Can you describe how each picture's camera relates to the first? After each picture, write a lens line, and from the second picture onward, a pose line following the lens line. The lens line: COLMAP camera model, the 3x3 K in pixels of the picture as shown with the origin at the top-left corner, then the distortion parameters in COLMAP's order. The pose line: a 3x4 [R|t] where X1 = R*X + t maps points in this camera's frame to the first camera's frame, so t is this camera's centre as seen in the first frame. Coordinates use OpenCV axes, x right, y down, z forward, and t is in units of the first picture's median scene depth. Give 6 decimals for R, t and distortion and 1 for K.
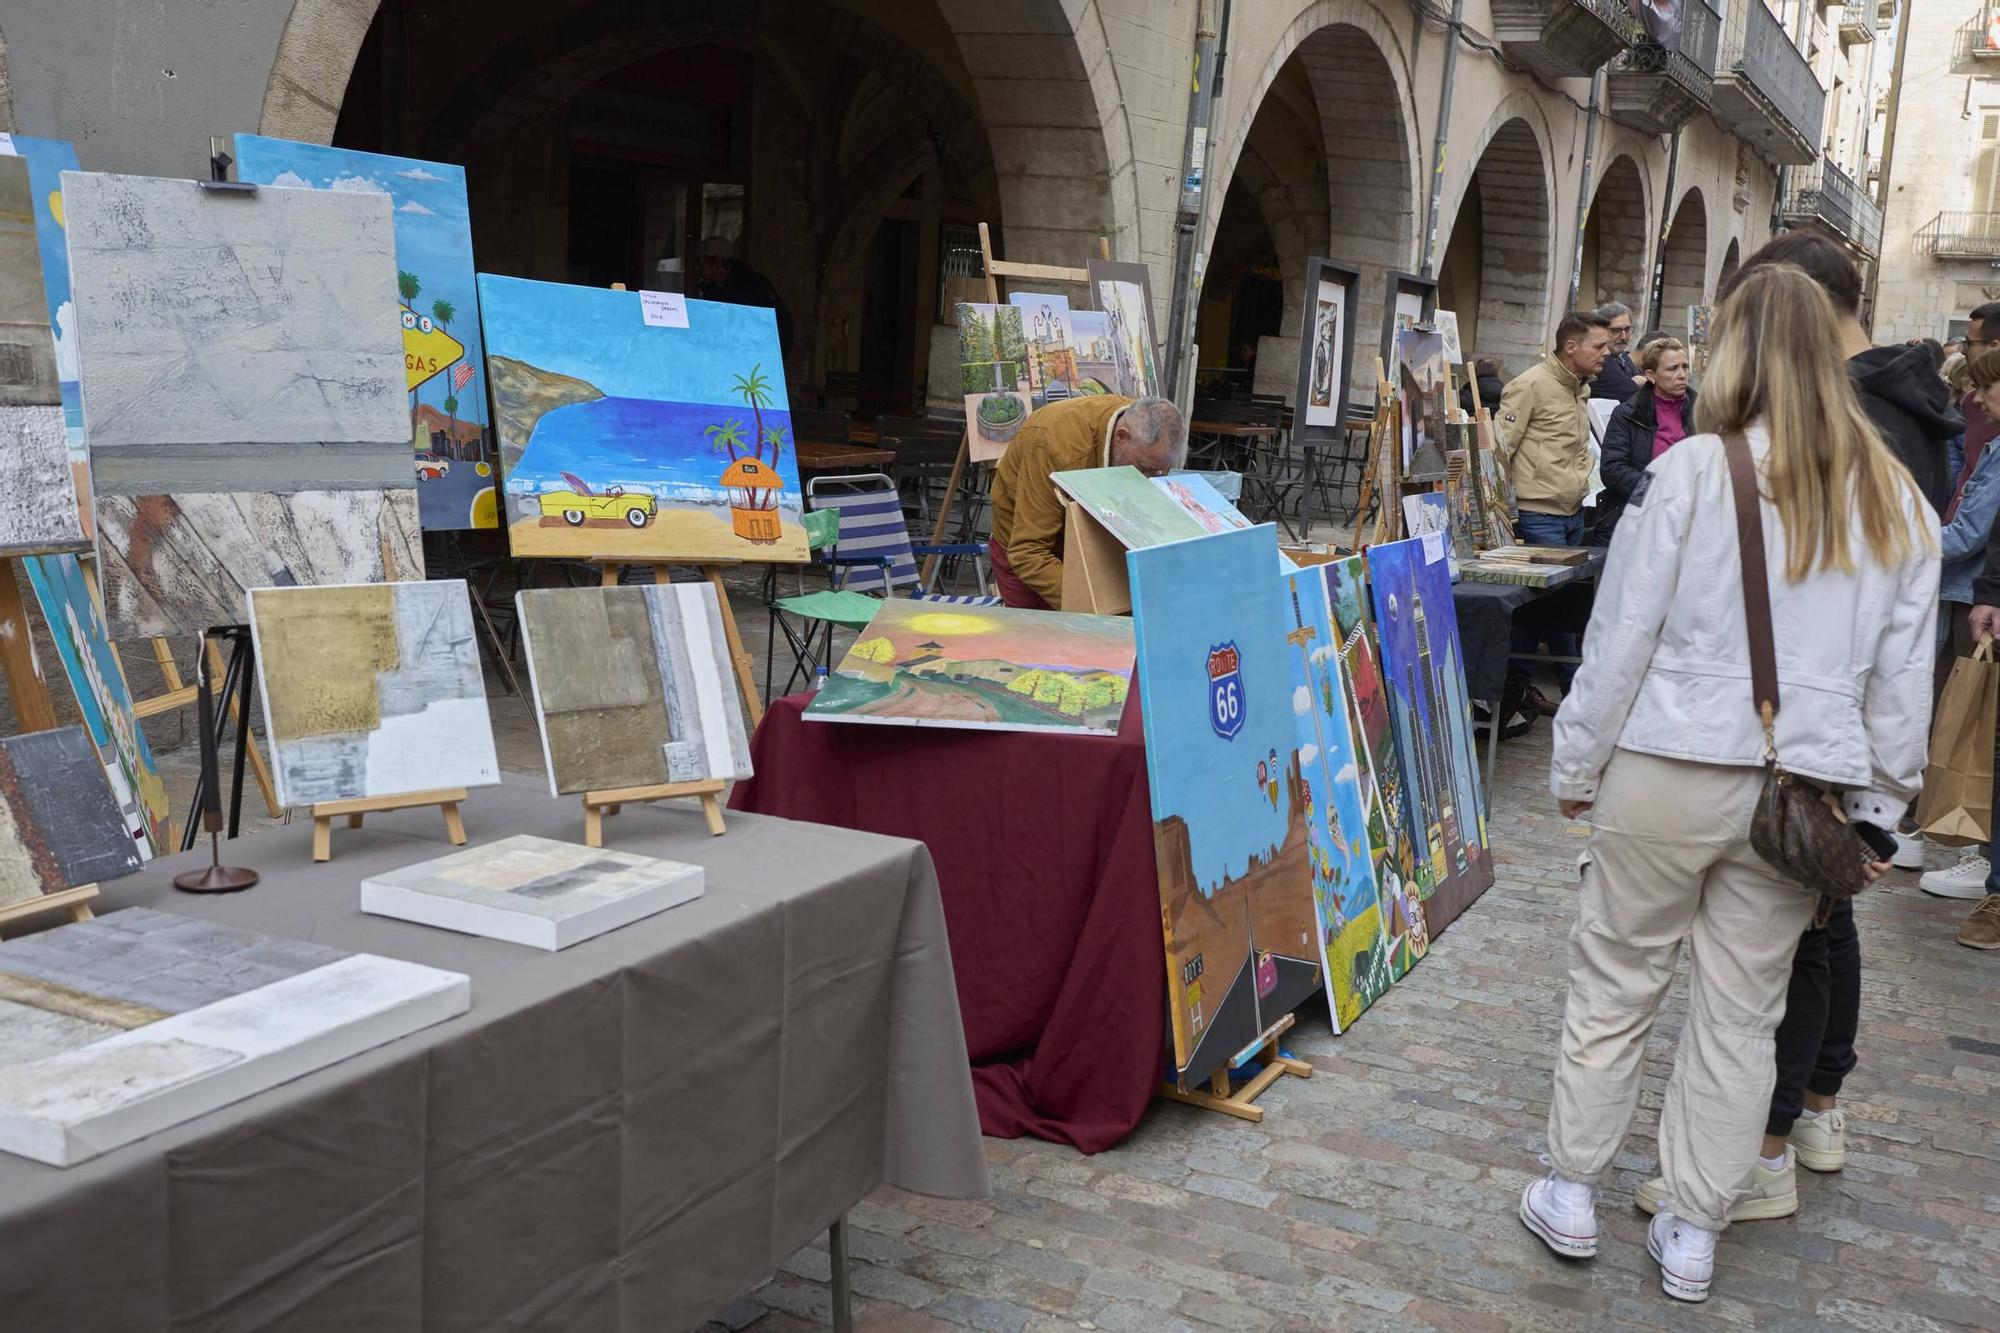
lens RADIAL K [[1888.1, 0, 1000.0], [0, 1888.1, 666.5], [0, 0, 1]] dist [-0.006932, 0.004898]
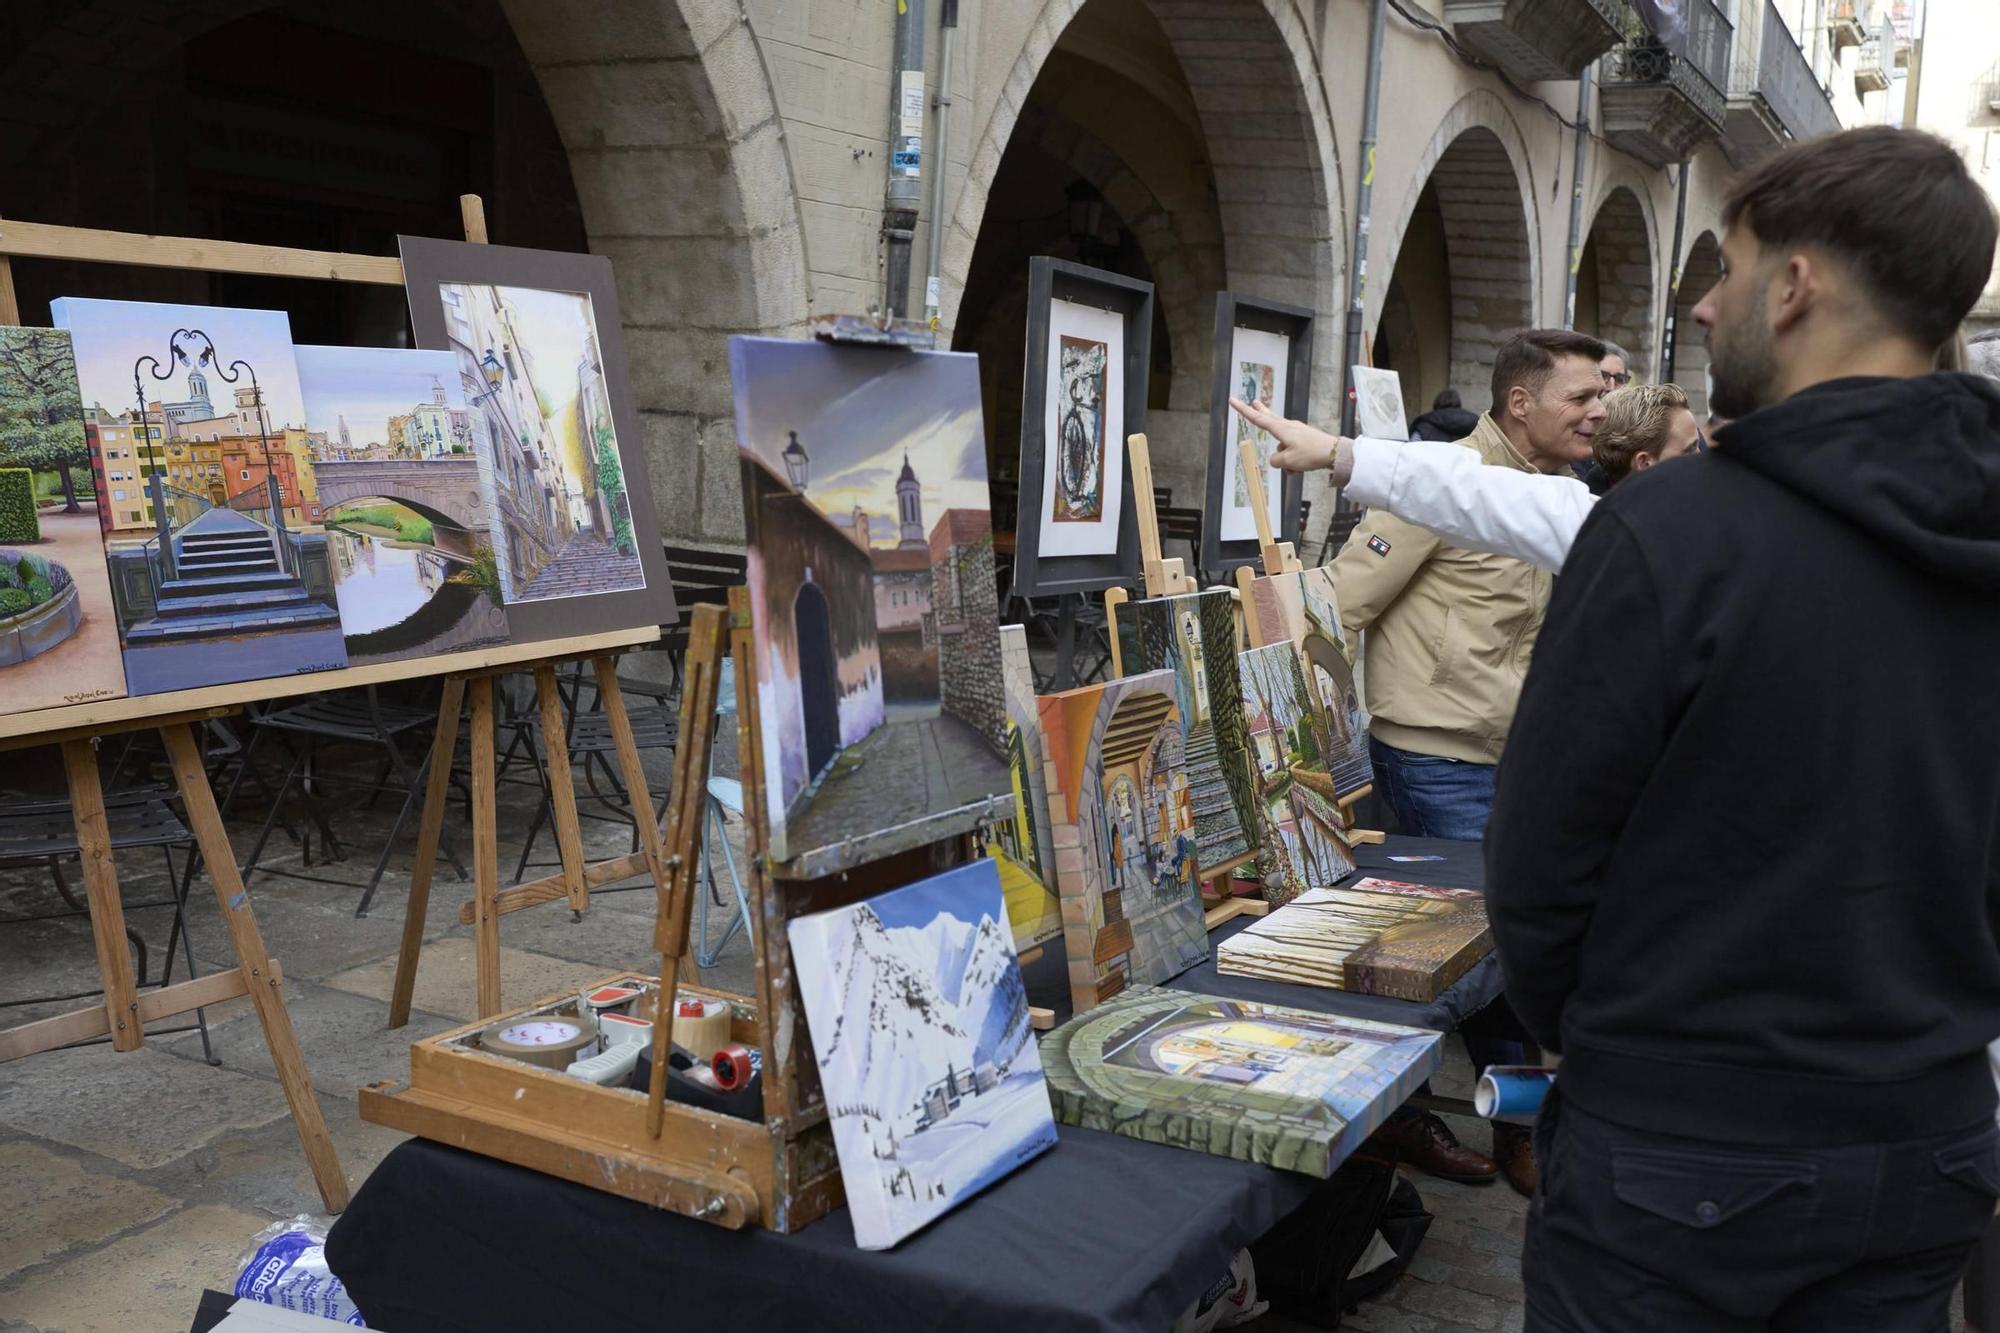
lens RADIAL K [[1888.1, 0, 1000.0], [0, 1888.1, 666.5], [0, 0, 1]] dist [-0.006932, 0.004898]
pose [[0.999697, -0.021750, -0.011505, 0.090034], [0.021218, 0.998781, -0.044558, -0.041406], [0.012460, 0.044301, 0.998941, 0.257155]]
